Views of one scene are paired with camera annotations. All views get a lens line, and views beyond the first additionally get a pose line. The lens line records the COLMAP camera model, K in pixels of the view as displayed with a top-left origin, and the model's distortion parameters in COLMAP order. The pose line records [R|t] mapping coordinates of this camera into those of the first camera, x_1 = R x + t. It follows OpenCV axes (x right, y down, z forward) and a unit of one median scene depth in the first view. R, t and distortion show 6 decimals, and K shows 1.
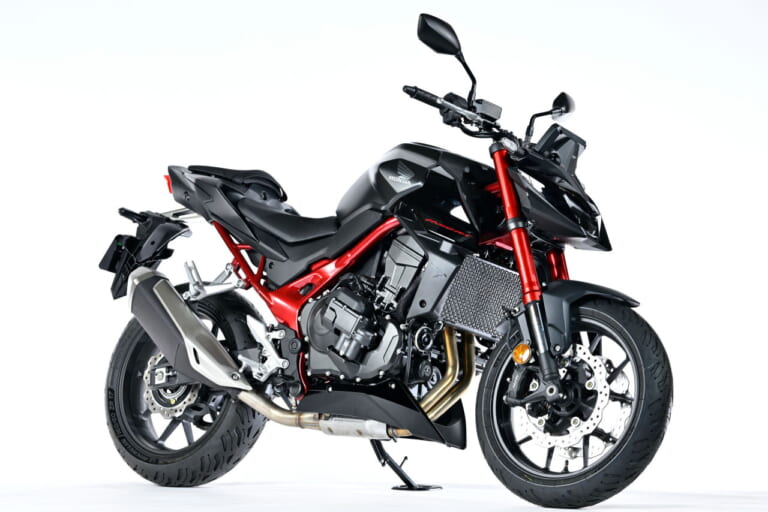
lens RADIAL K [[3304.1, 0, 384.3], [0, 3304.1, 255.8], [0, 0, 1]] dist [-0.016793, 0.000000]
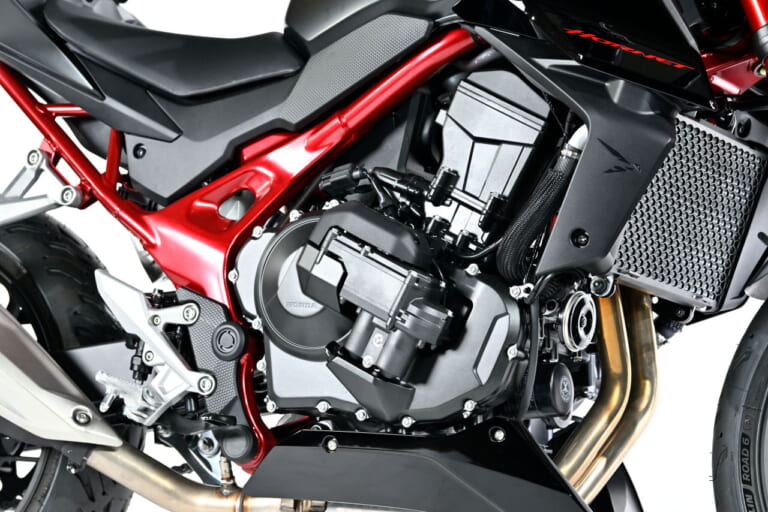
lens RADIAL K [[3002.8, 0, 386.6], [0, 3002.8, 256.5], [0, 0, 1]] dist [0.100058, 0.000000]
pose [[0.981473, -0.056458, 0.183096, -0.077391], [0.044157, 0.996528, 0.070580, -0.010051], [-0.186445, -0.061187, 0.980558, 0.619132]]
